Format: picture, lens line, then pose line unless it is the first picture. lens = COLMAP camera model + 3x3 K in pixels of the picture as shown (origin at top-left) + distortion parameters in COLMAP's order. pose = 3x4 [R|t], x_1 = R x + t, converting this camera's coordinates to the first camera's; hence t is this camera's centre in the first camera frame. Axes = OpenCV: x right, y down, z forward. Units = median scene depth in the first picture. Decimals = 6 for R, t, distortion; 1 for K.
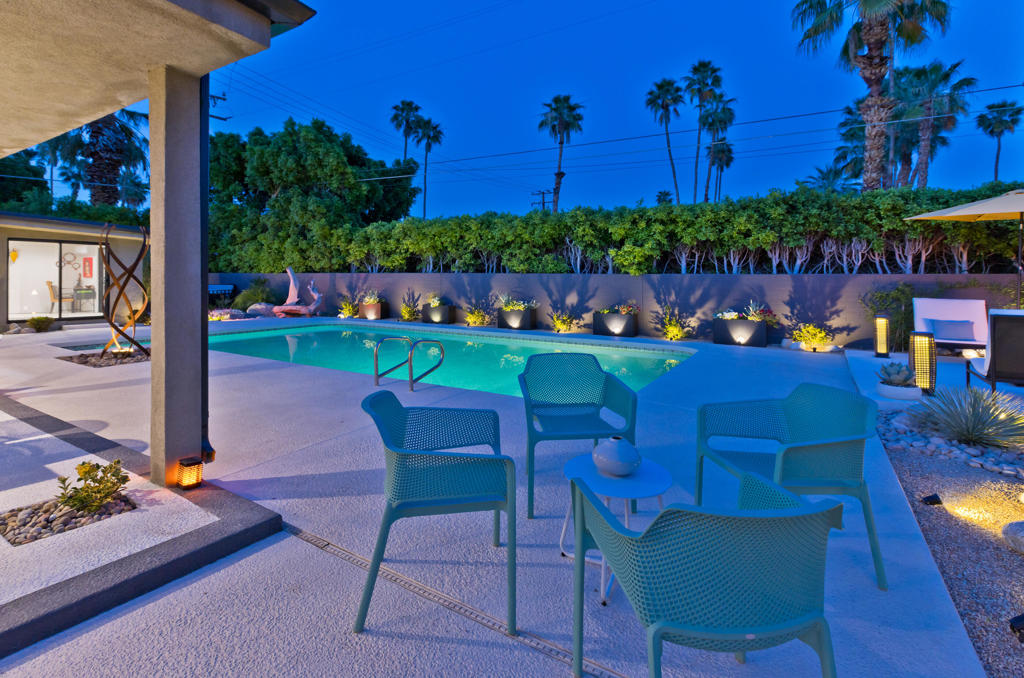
lens RADIAL K [[476.5, 0, 429.2], [0, 476.5, 277.9], [0, 0, 1]] dist [-0.003071, -0.000168]
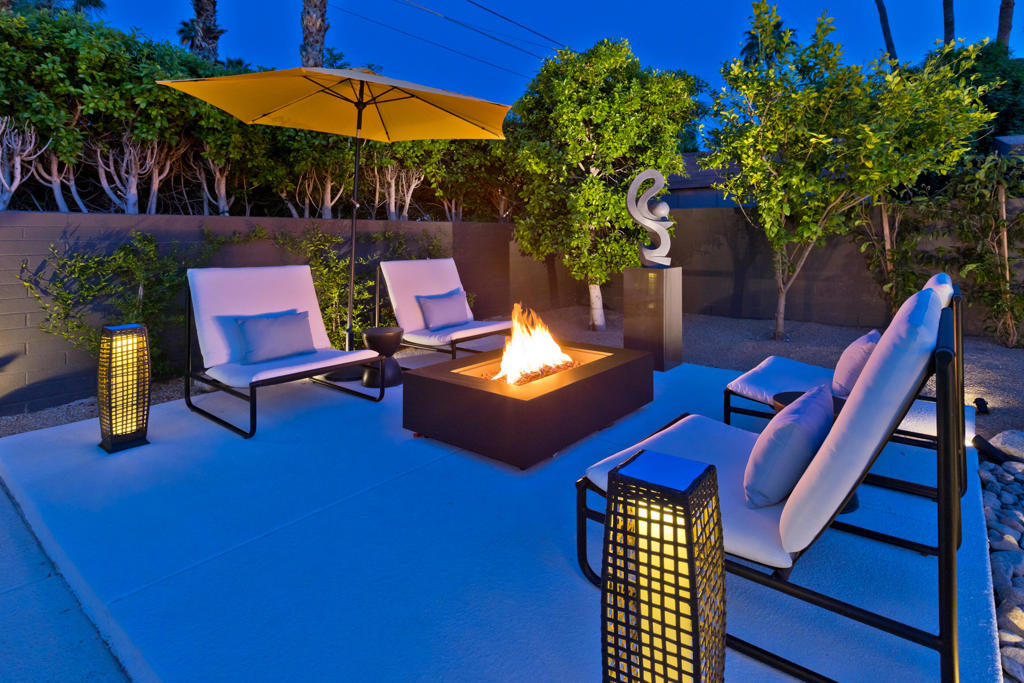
lens RADIAL K [[523.6, 0, 609.1], [0, 523.6, 221.0], [0, 0, 1]] dist [-0.001389, -0.000599]
pose [[-0.087754, 0.027720, 0.995756, 0.393956], [-0.001113, 0.999609, -0.027925, 0.009350], [-0.996142, -0.003559, -0.087689, 0.497879]]
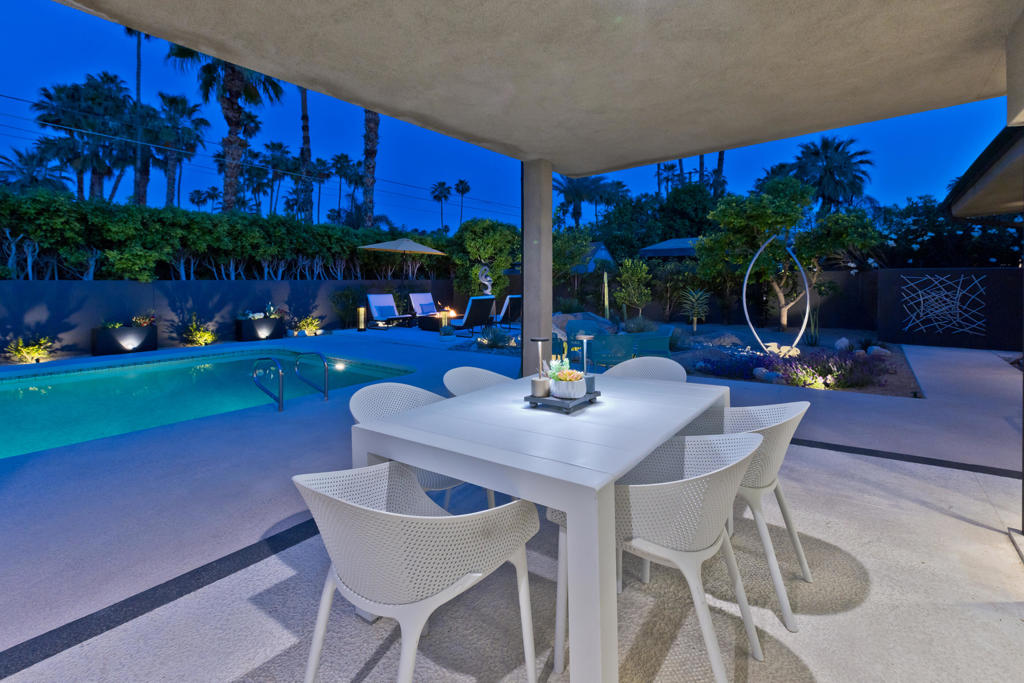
lens RADIAL K [[491.2, 0, 549.9], [0, 491.2, 287.6], [0, 0, 1]] dist [0.001040, -0.000234]
pose [[-0.004392, -0.024943, 0.999679, -0.536553], [0.000454, 0.999689, 0.024945, -0.019361], [-0.999990, 0.000563, -0.004379, 0.259965]]
